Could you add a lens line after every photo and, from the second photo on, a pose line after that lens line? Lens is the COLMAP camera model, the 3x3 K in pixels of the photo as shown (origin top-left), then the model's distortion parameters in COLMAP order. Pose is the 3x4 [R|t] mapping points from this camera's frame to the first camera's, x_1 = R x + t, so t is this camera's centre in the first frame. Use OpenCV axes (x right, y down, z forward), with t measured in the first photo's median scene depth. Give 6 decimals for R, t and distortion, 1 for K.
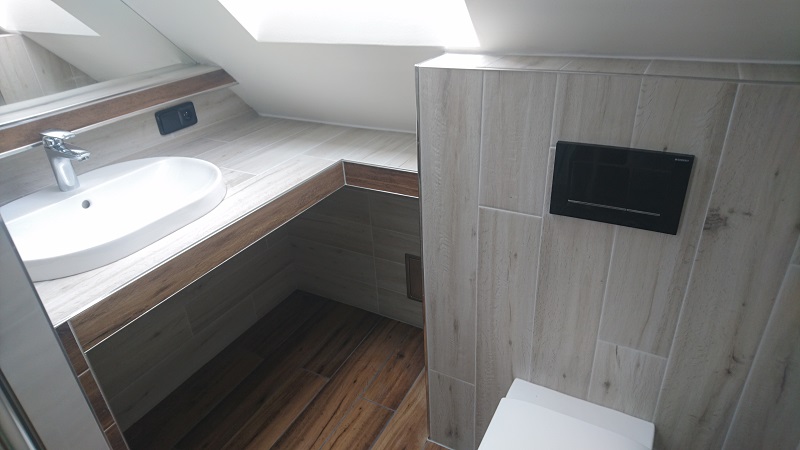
lens RADIAL K [[501.9, 0, 405.0], [0, 501.9, 223.9], [0, 0, 1]] dist [0.115413, -0.174474]
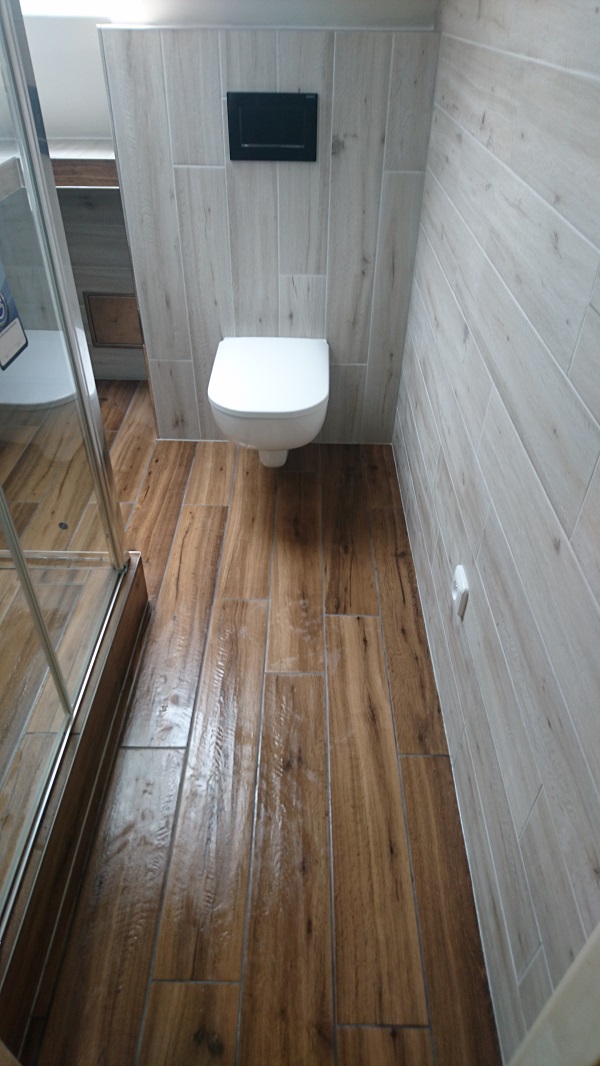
lens RADIAL K [[670.3, 0, 300.0], [0, 670.3, 533.0], [0, 0, 1]] dist [0.156208, -0.166446]
pose [[0.884616, -0.238640, 0.400631, -0.413248], [0.172278, 0.965601, 0.194771, 0.491050], [-0.433330, -0.103278, 0.895298, -0.637551]]
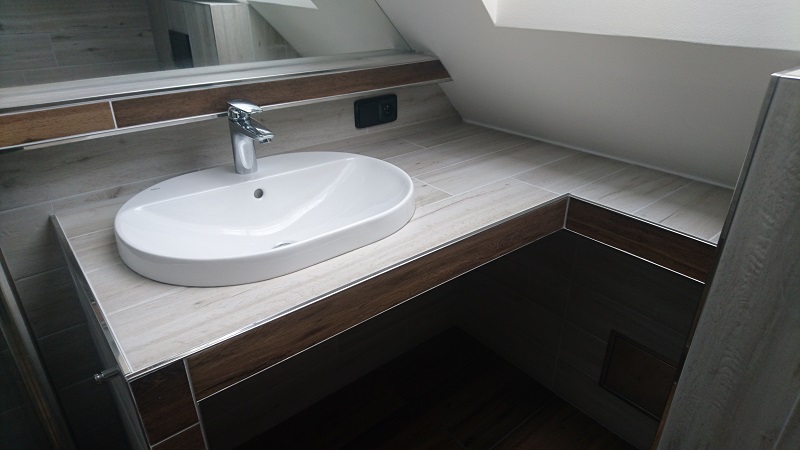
lens RADIAL K [[497.1, 0, 400.0], [0, 497.1, 225.0], [0, 0, 1]] dist [0.116445, -0.172367]
pose [[0.927700, 0.209940, -0.308705, -0.138771], [-0.217350, 0.976036, 0.010605, -0.047586], [0.303533, 0.057259, 0.951099, 0.282862]]
